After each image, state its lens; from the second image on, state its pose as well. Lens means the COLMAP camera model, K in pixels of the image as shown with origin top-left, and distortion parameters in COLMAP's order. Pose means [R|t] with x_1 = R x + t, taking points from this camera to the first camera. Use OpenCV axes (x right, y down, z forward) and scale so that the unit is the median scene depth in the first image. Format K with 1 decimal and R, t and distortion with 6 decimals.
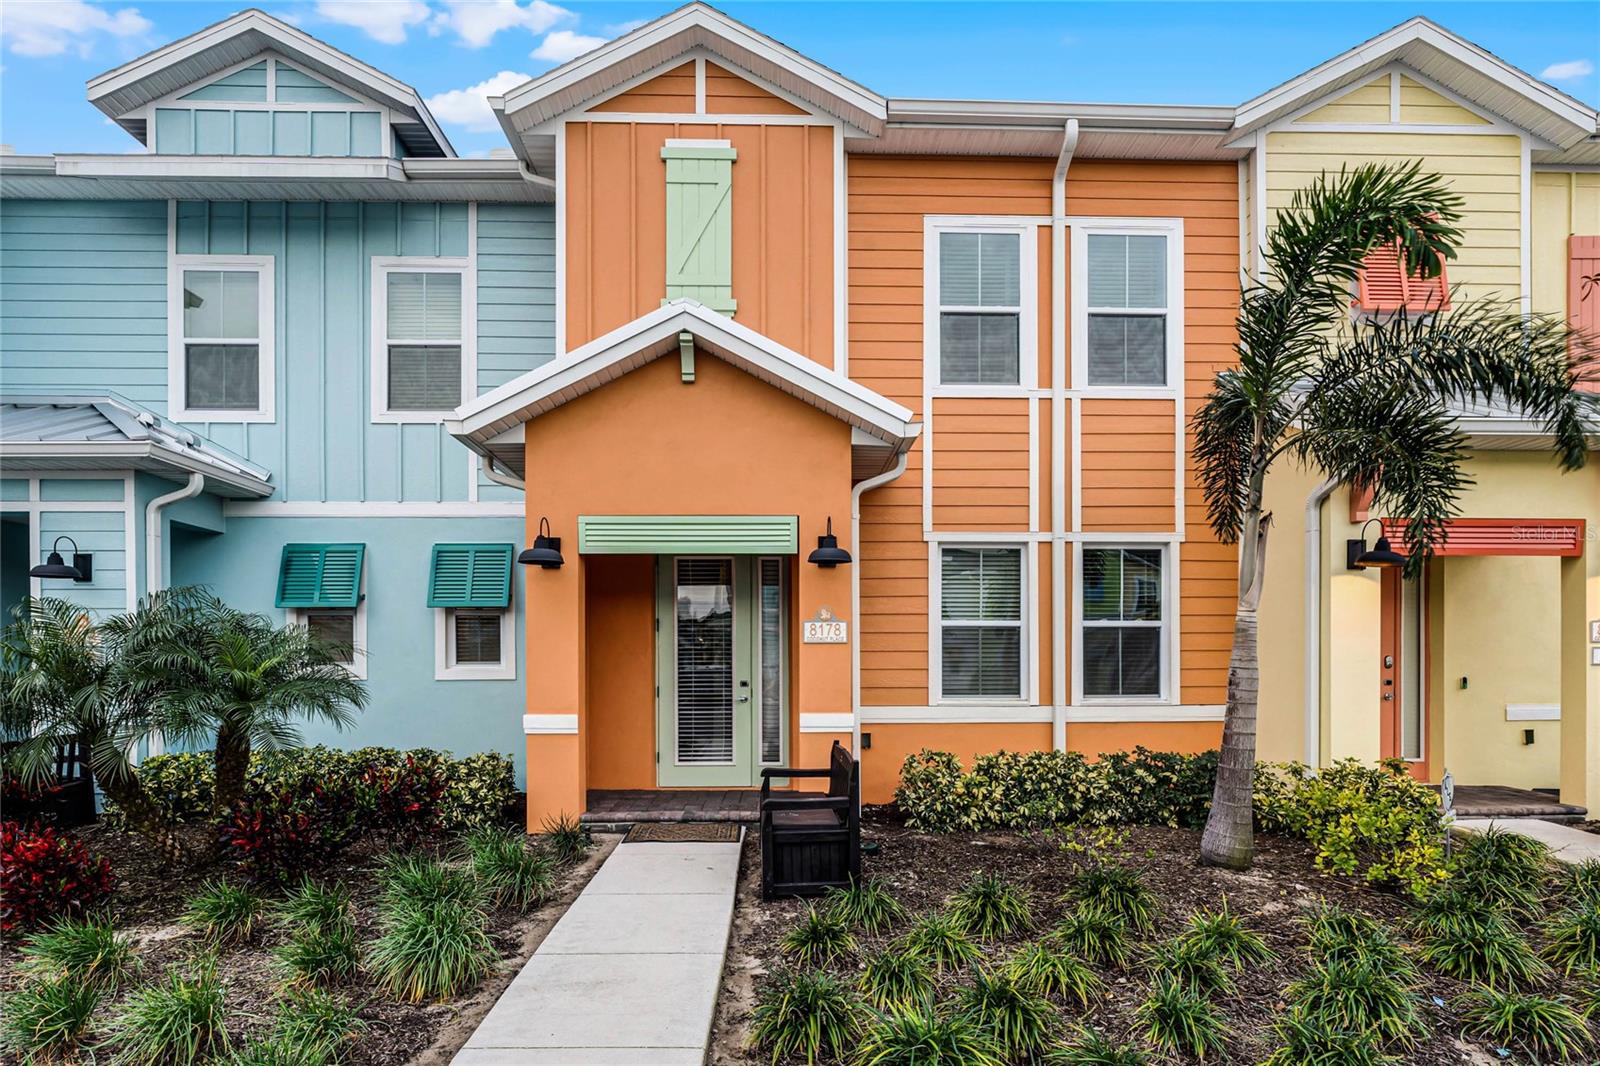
lens RADIAL K [[654.4, 0, 797.2], [0, 654.4, 540.1], [0, 0, 1]] dist [-0.002485, 0.000368]
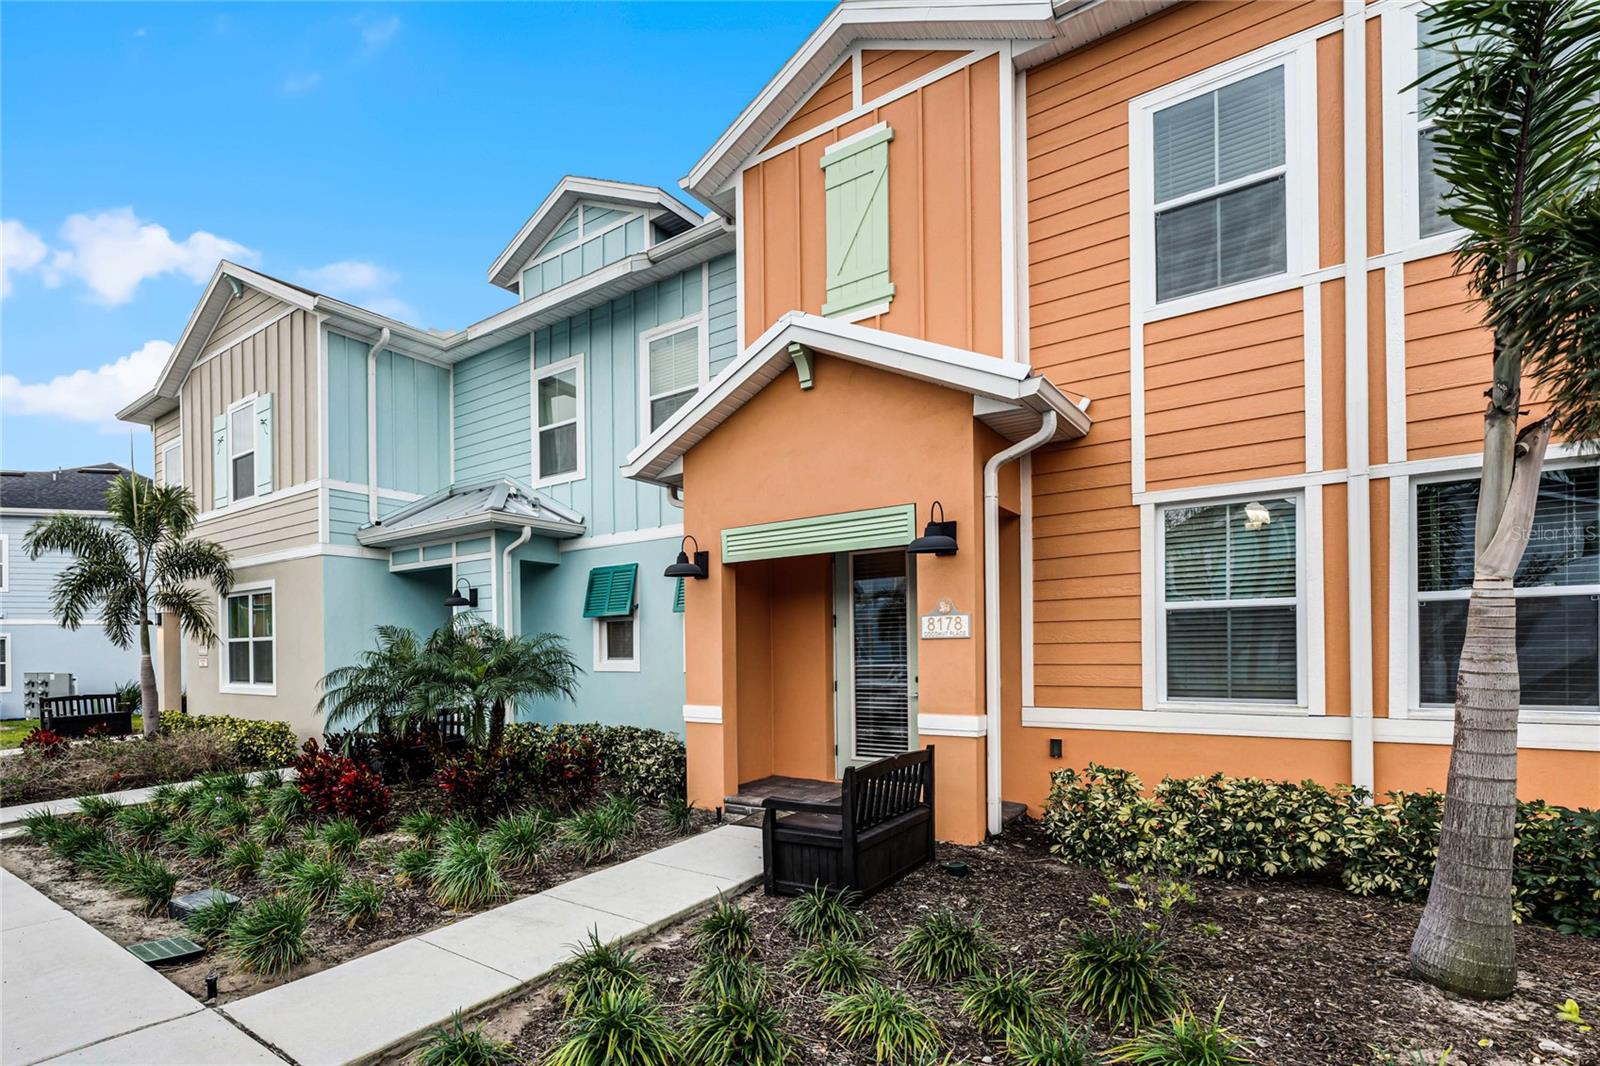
lens RADIAL K [[691.3, 0, 799.4], [0, 691.3, 508.1], [0, 0, 1]] dist [-0.001405, 0.000242]
pose [[0.825496, -0.120846, -0.551319, 0.393204], [0.114415, 0.992358, -0.046205, -0.003384], [0.552690, -0.024937, 0.833014, 0.069519]]
